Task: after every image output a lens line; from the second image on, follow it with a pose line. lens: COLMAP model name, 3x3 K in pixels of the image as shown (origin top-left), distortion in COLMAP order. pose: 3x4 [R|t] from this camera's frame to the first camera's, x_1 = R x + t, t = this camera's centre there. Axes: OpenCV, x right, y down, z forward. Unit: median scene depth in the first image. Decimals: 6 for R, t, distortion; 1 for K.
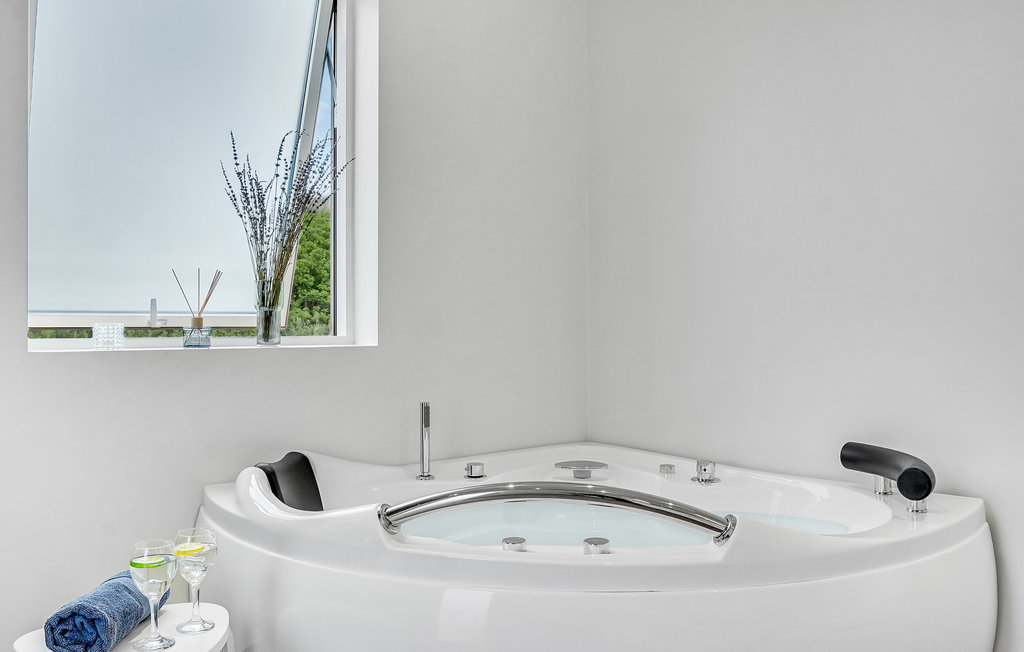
lens RADIAL K [[803.9, 0, 512.0], [0, 803.9, 326.0], [0, 0, 1]] dist [-0.005645, -0.000313]
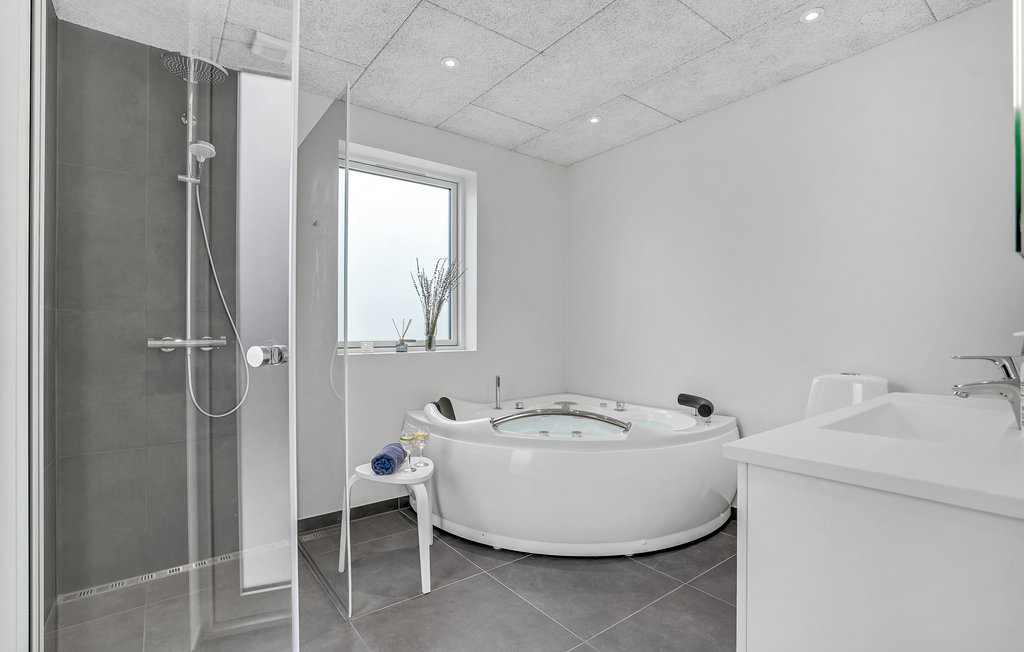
lens RADIAL K [[470.5, 0, 512.0], [0, 470.5, 326.0], [0, 0, 1]] dist [-0.000111, -0.000038]
pose [[0.999984, 0.002672, 0.005014, -0.088342], [-0.002671, 0.999996, -0.000217, -0.054473], [-0.005015, 0.000204, 0.999987, -0.399831]]
